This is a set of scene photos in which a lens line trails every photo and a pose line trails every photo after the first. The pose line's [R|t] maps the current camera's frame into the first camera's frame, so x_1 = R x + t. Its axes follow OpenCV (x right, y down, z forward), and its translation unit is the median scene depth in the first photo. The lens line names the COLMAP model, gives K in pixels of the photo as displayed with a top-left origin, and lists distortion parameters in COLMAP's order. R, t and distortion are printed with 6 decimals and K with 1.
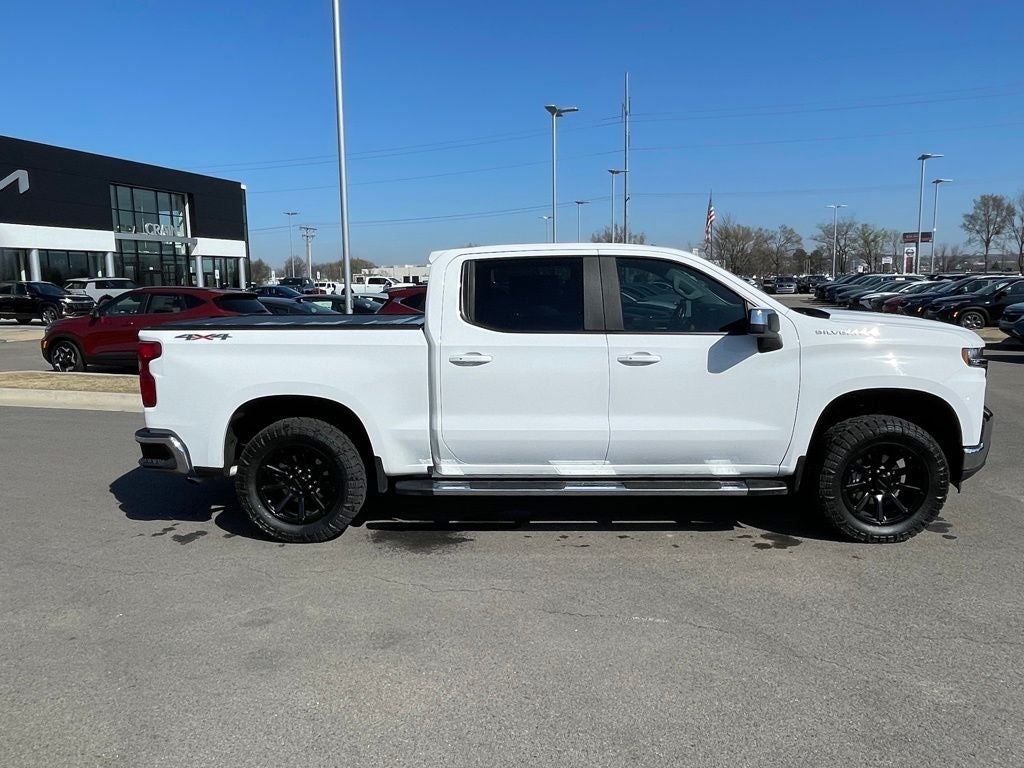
lens RADIAL K [[762.6, 0, 511.7], [0, 762.6, 387.0], [0, 0, 1]] dist [0.002190, 0.002454]
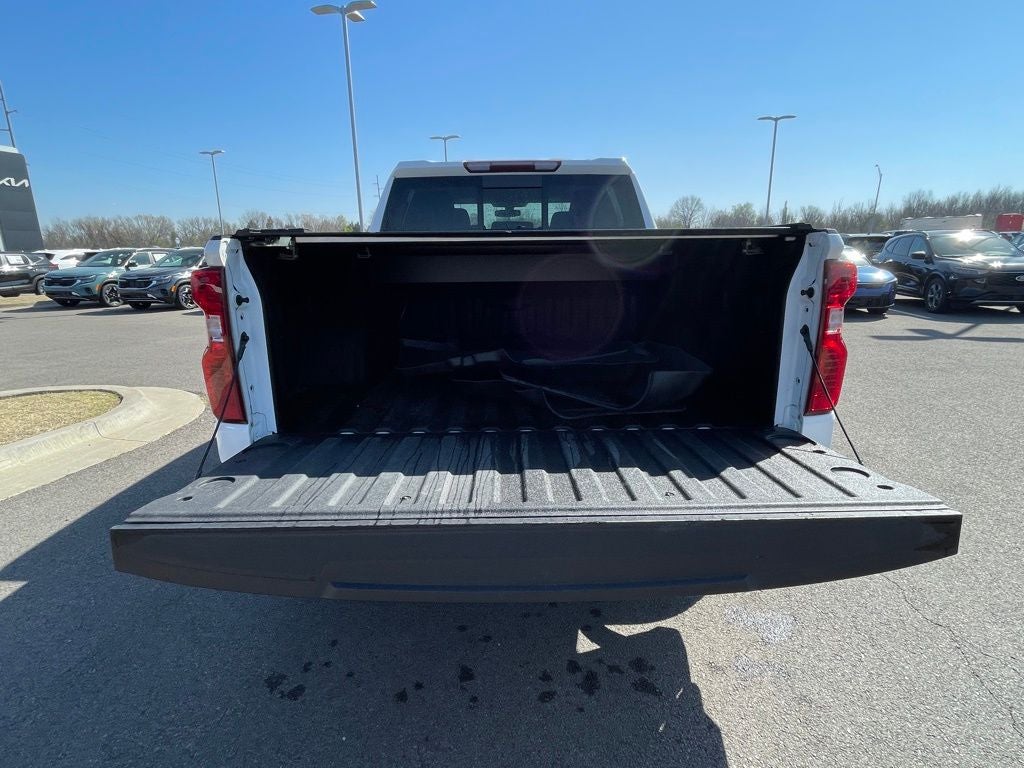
lens RADIAL K [[524.3, 0, 511.7], [0, 524.3, 377.8], [0, 0, 1]] dist [-0.002174, 0.000665]
pose [[-0.026785, -0.221709, 0.974745, -0.729448], [0.150843, 0.963033, 0.223190, -0.084175], [-0.988195, 0.153012, 0.007648, 1.121830]]
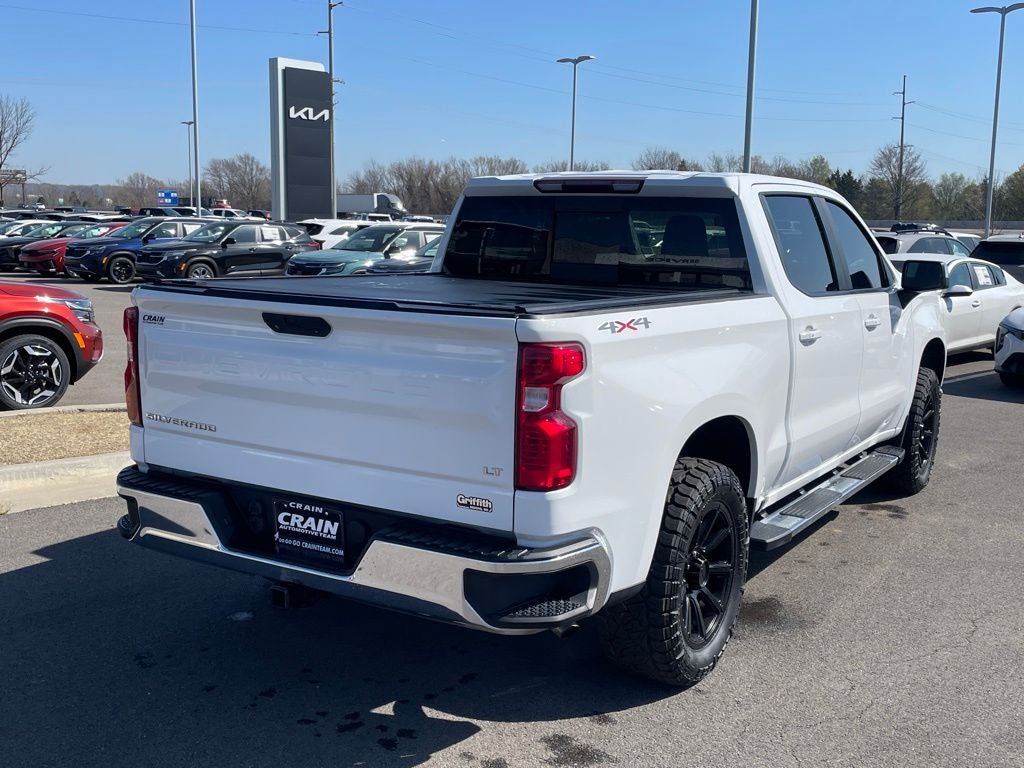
lens RADIAL K [[1090.0, 0, 538.1], [0, 1090.0, 384.6], [0, 0, 1]] dist [0.057135, 0.000000]
pose [[0.492154, -0.098200, 0.864951, -0.973270], [0.087408, 0.994170, 0.063136, -0.071918], [-0.866109, 0.044531, 0.497868, 0.654780]]
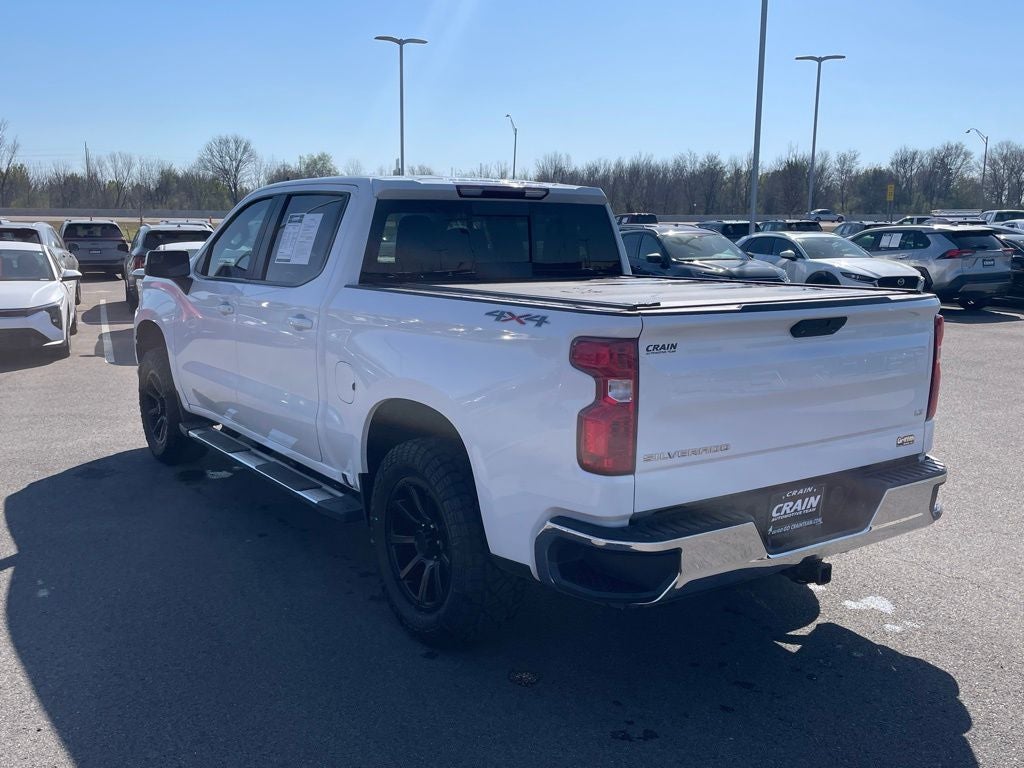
lens RADIAL K [[945.1, 0, 503.6], [0, 945.1, 367.3], [0, 0, 1]] dist [0.035045, 0.000000]
pose [[-0.576042, -0.109094, 0.810107, -0.865793], [0.113597, 0.970753, 0.211503, -0.210796], [-0.809488, 0.213860, -0.546802, 1.629445]]
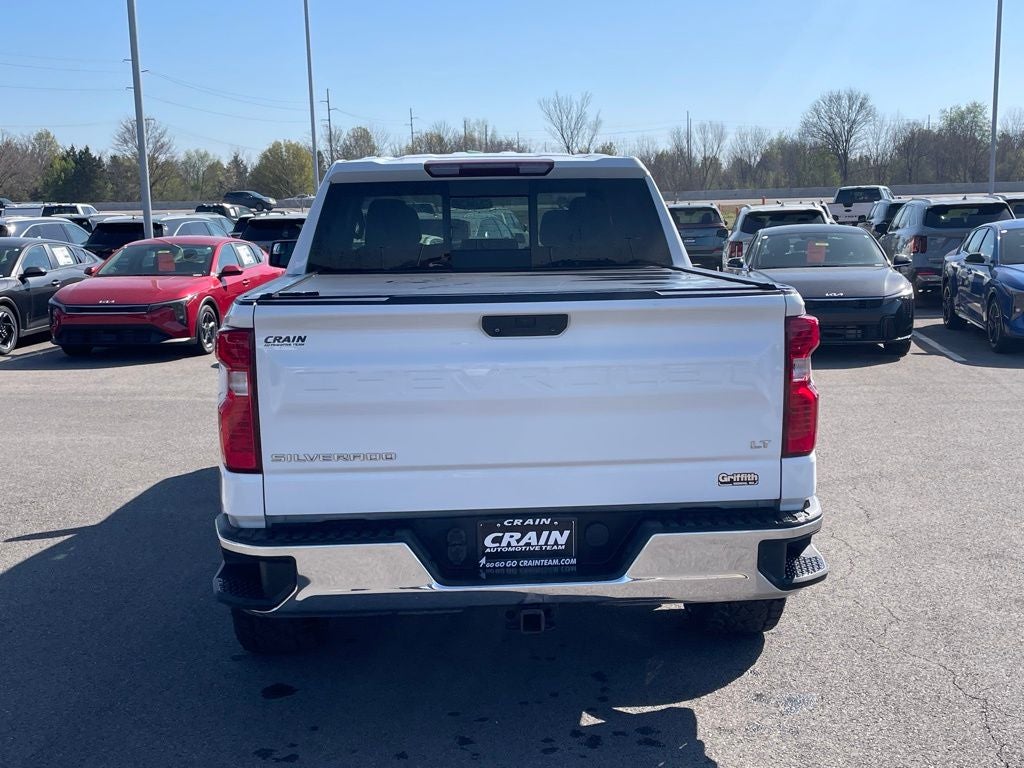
lens RADIAL K [[1214.6, 0, 518.1], [0, 1214.6, 380.8], [0, 0, 1]] dist [0.066104, 0.000000]
pose [[-0.083486, -0.121318, 0.989097, -1.146589], [0.155905, 0.978749, 0.133208, -0.139650], [-0.984238, 0.165326, -0.062797, 1.159494]]
